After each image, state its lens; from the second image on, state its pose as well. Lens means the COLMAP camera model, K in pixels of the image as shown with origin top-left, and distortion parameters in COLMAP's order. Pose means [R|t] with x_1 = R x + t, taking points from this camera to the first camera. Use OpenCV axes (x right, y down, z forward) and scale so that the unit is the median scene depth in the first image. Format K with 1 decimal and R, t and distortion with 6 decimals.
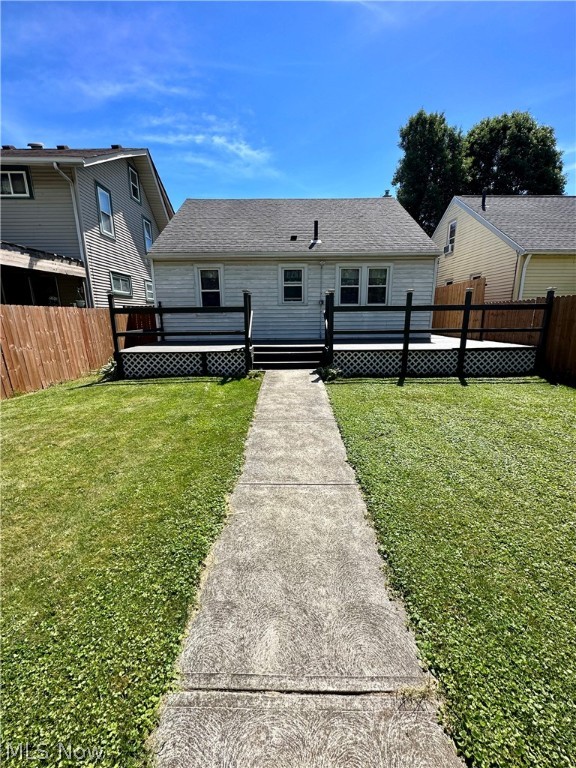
lens RADIAL K [[307.0, 0, 289.4], [0, 307.0, 385.0], [0, 0, 1]] dist [-0.002739, 0.000059]
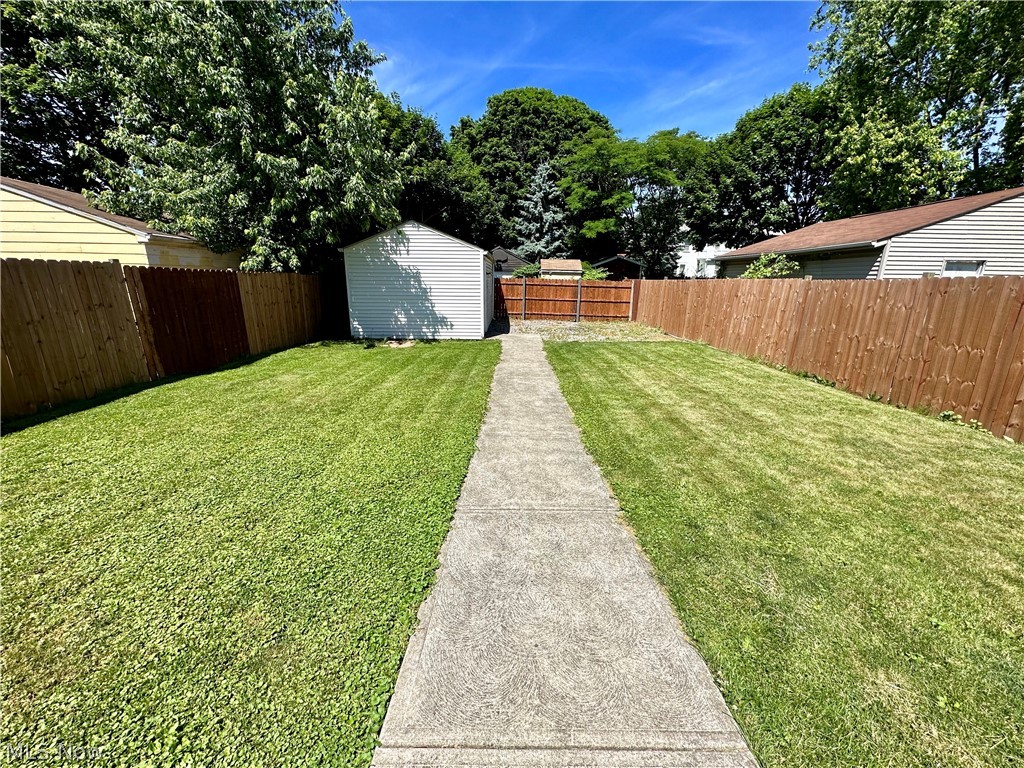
lens RADIAL K [[409.3, 0, 514.8], [0, 409.3, 385.9], [0, 0, 1]] dist [-0.002739, 0.000059]
pose [[-0.999987, -0.003882, 0.003430, 0.030554], [-0.001885, 0.889444, 0.457040, -0.225016], [-0.004825, 0.457027, -0.889440, 0.910263]]
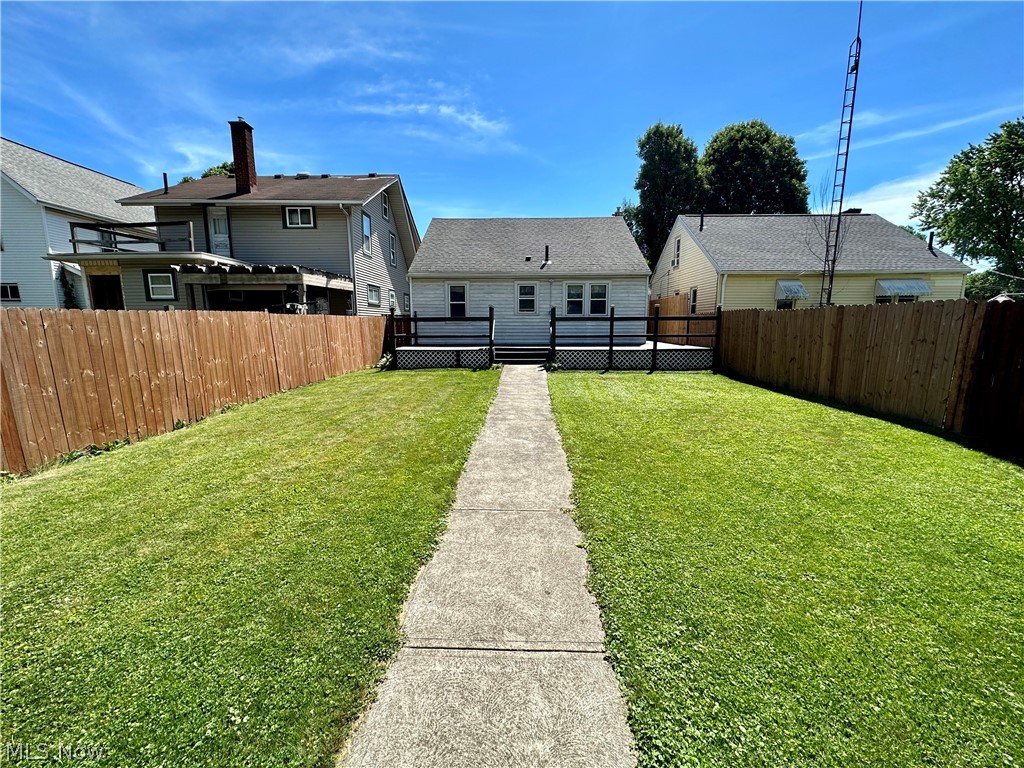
lens RADIAL K [[409.3, 0, 514.8], [0, 409.3, 385.9], [0, 0, 1]] dist [-0.002739, 0.000059]
pose [[0.999213, 0.011293, -0.038016, 0.027656], [-0.013828, 0.997651, -0.067093, 0.120267], [0.037169, 0.067566, 0.997022, -0.559627]]
